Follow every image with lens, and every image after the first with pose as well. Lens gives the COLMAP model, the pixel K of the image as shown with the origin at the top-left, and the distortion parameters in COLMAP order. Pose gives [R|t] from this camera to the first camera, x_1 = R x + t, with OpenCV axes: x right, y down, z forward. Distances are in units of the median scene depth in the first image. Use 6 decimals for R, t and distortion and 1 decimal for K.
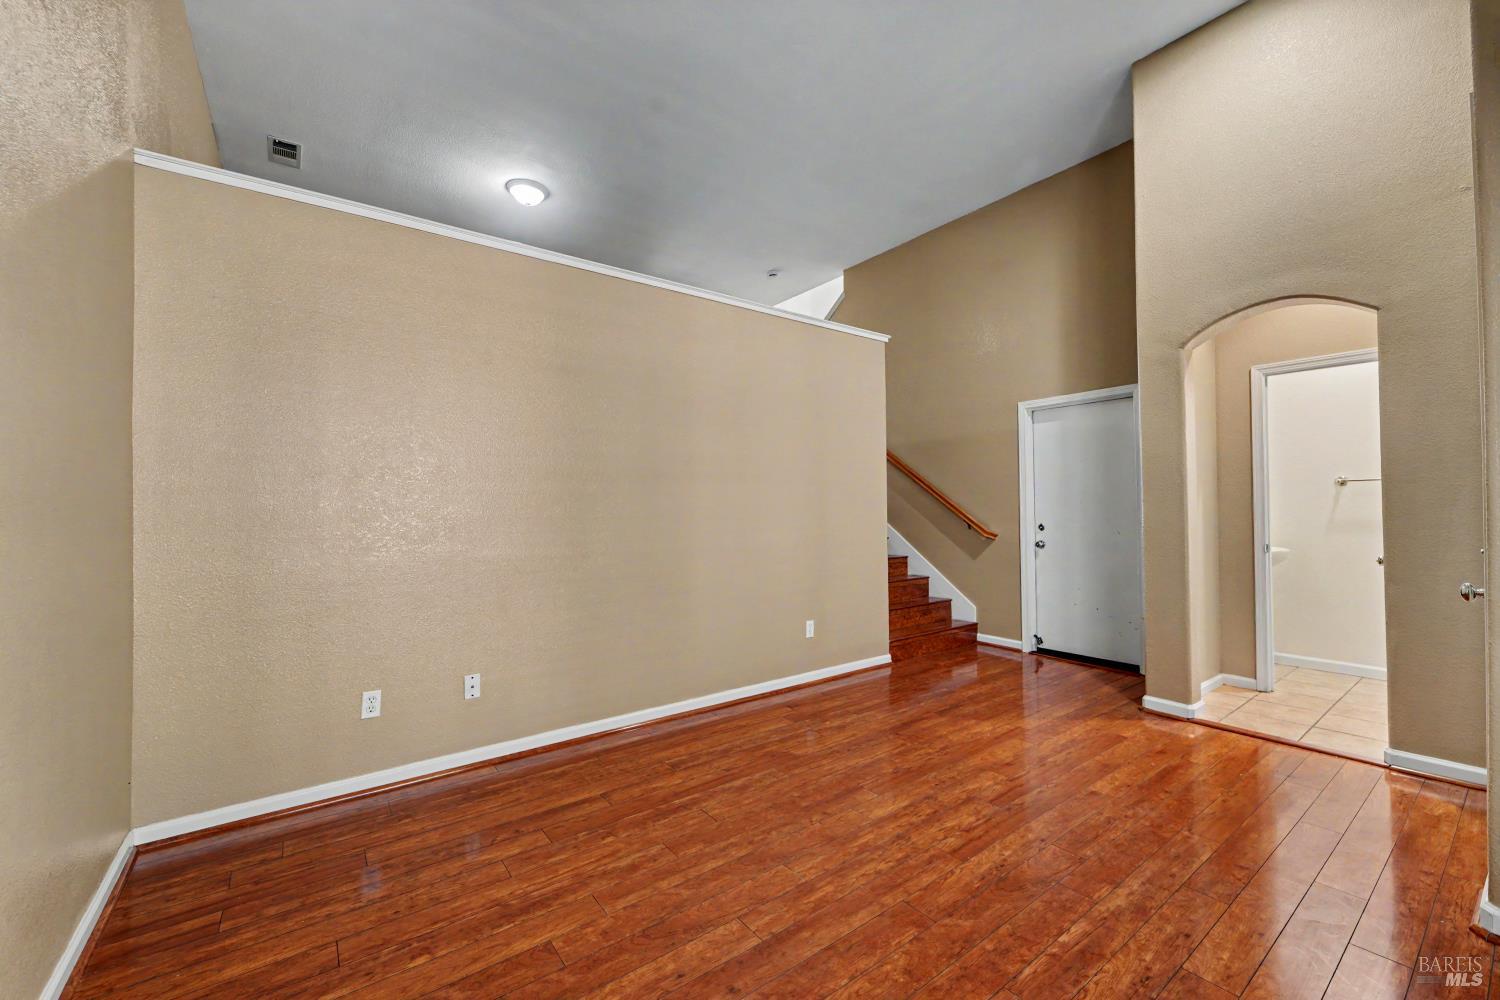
lens RADIAL K [[602.0, 0, 755.0], [0, 602.0, 498.5], [0, 0, 1]] dist [0.004965, -0.002346]
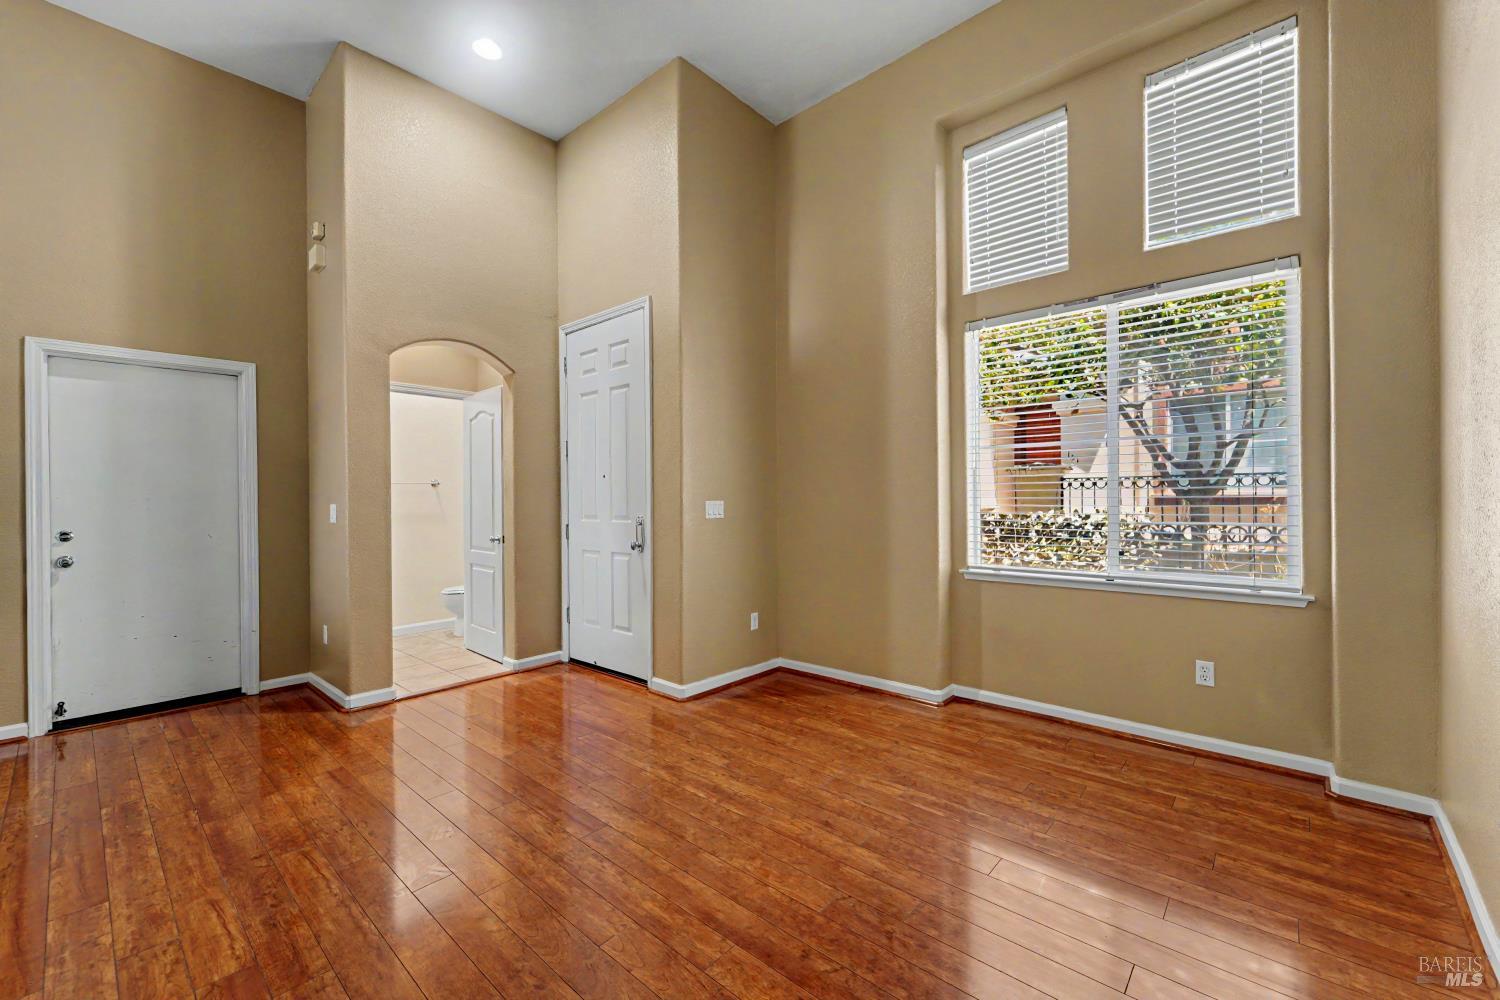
lens RADIAL K [[602.0, 0, 755.0], [0, 602.0, 498.5], [0, 0, 1]] dist [0.004965, -0.002346]
pose [[-0.201317, 0.013725, 0.979430, -0.473451], [-0.008891, 0.999835, -0.015838, 0.015320], [-0.979486, -0.011896, -0.201162, 0.582507]]
